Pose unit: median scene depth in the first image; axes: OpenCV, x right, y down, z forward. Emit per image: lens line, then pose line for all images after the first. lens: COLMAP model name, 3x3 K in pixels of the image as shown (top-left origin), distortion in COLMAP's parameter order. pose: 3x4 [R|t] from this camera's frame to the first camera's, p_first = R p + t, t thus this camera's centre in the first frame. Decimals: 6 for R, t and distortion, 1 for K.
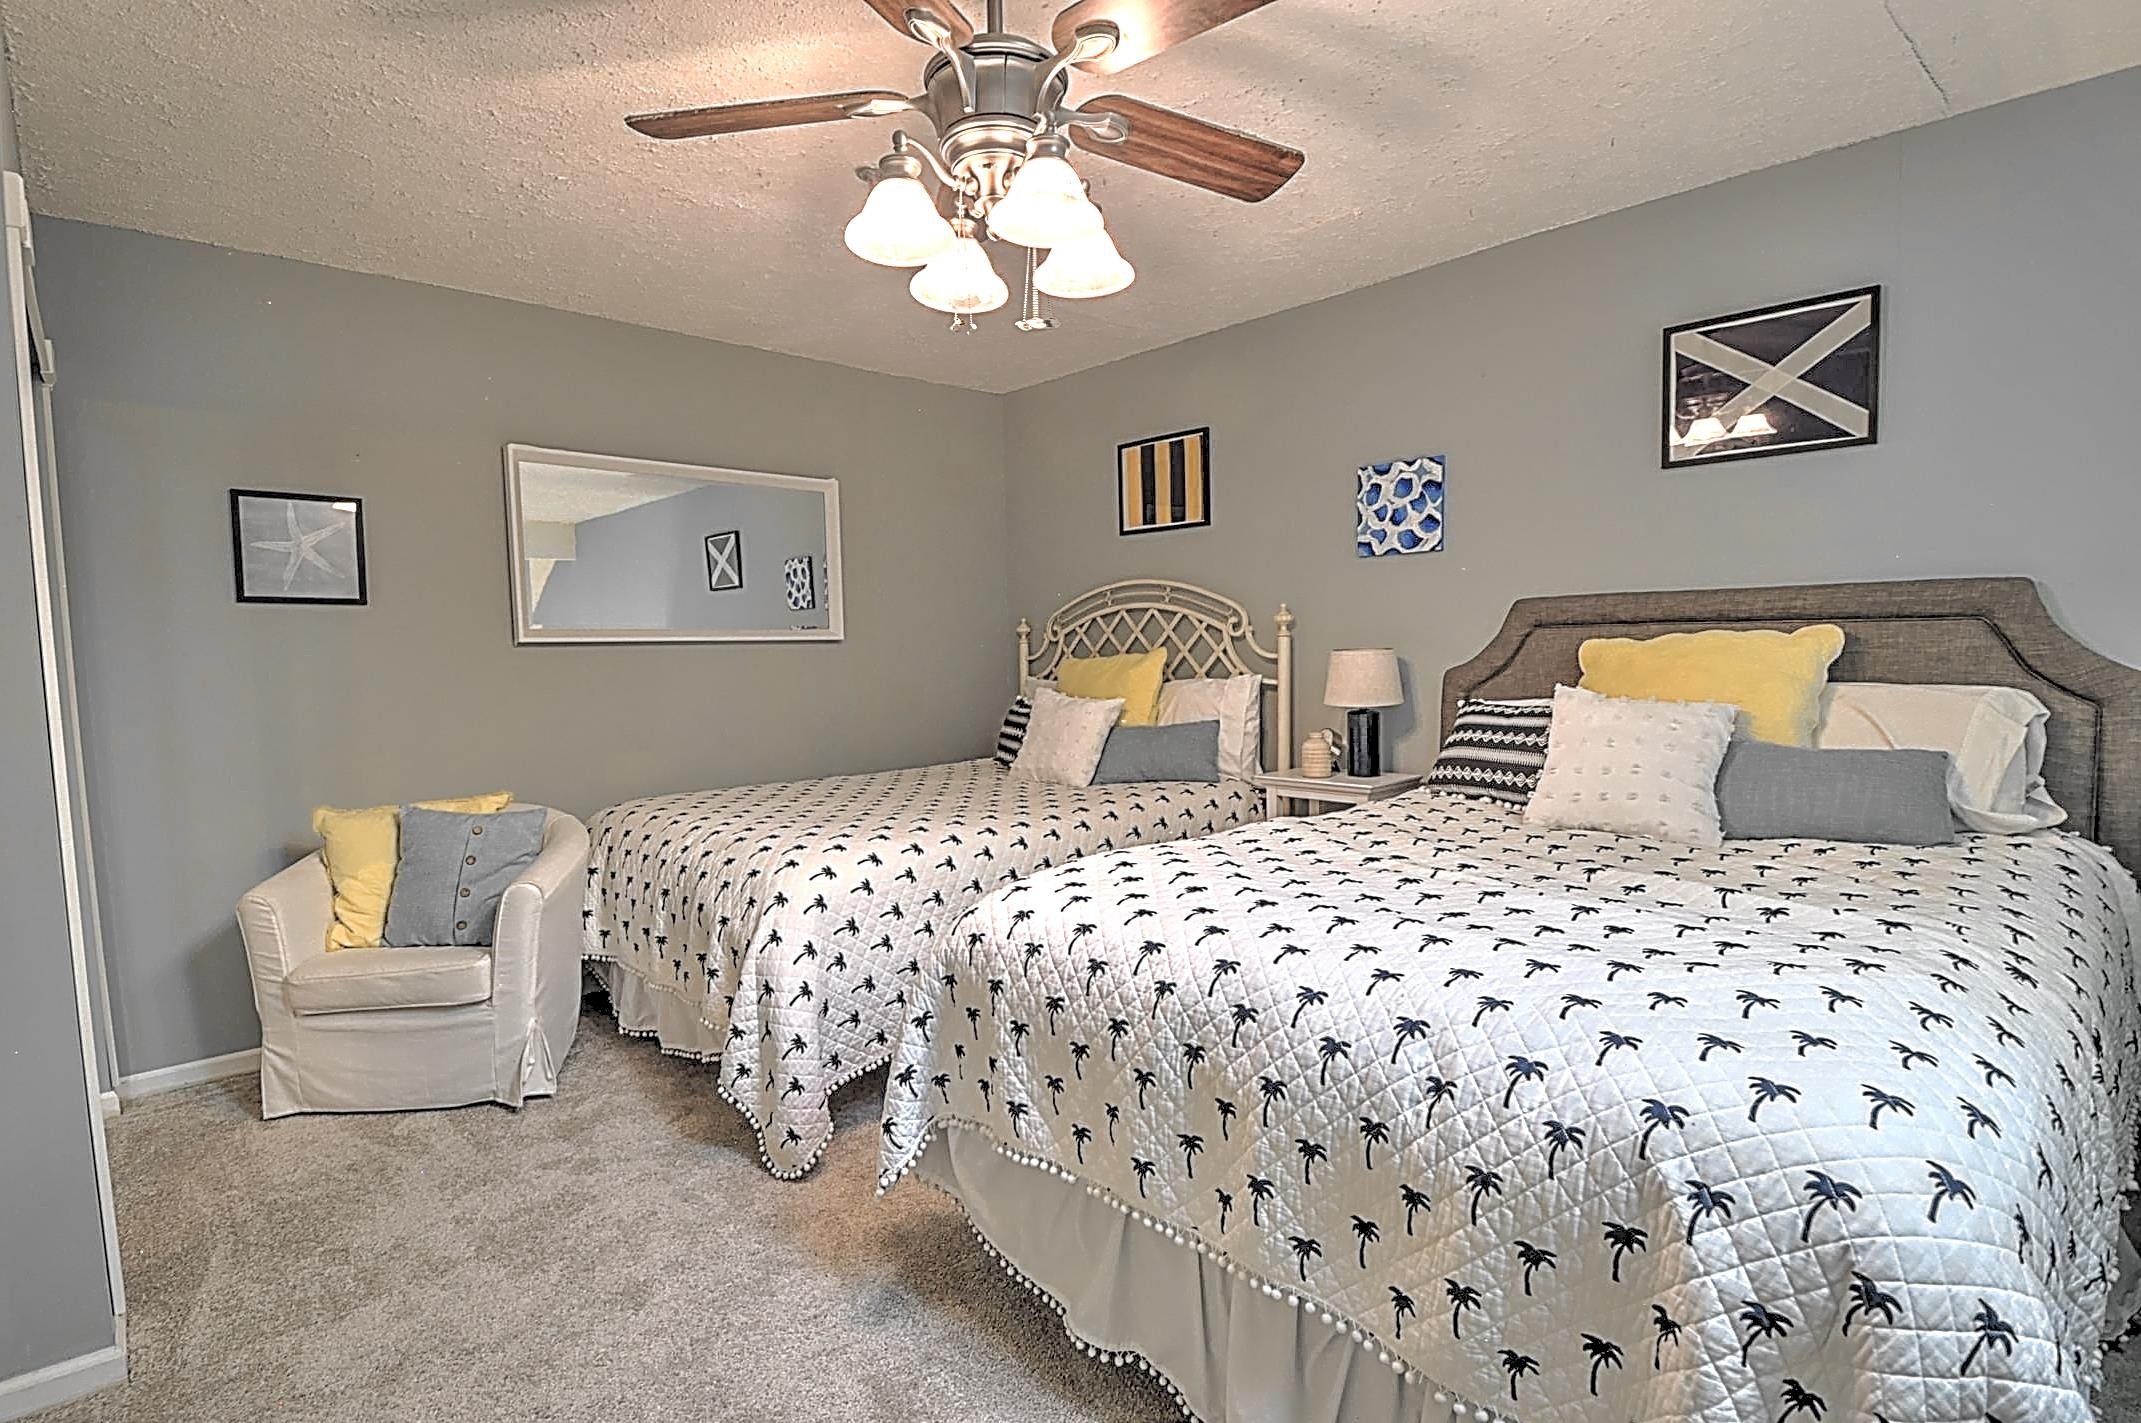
lens RADIAL K [[1064.3, 0, 1074.9], [0, 1064.3, 714.3], [0, 0, 1]] dist [0.001639, -0.018389]
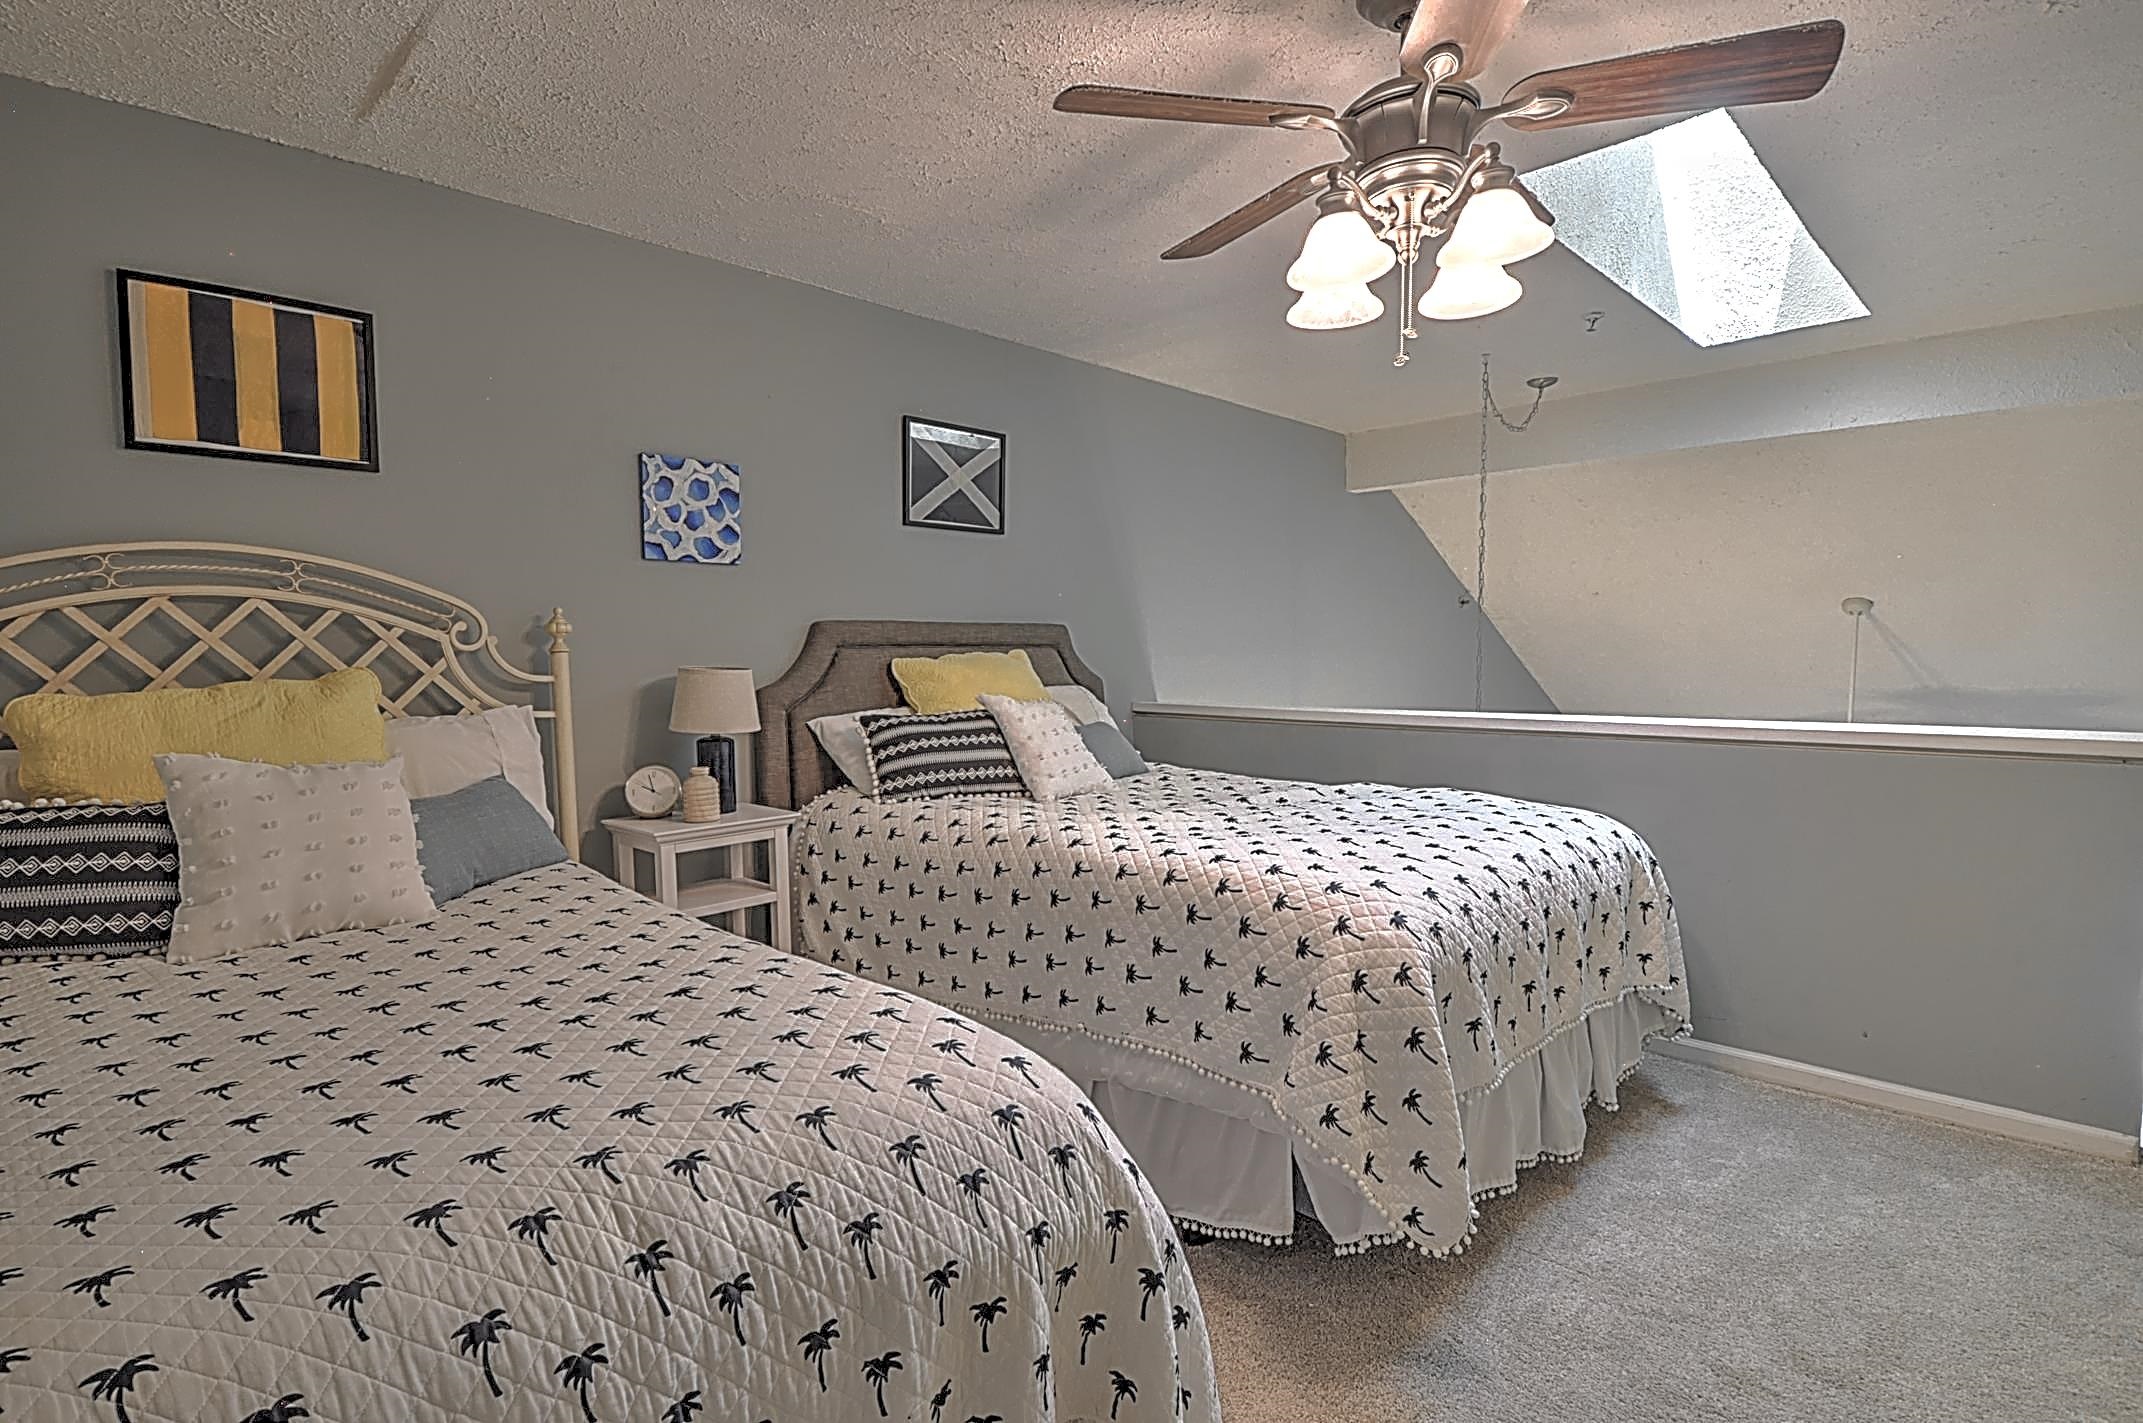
lens RADIAL K [[1065.2, 0, 1075.9], [0, 1065.2, 714.3], [0, 0, 1]] dist [0.001639, -0.018389]
pose [[-0.055163, -0.030441, 0.998013, -0.614399], [0.083894, 0.995859, 0.035013, -0.029177], [-0.994947, 0.085659, -0.052381, 0.751466]]
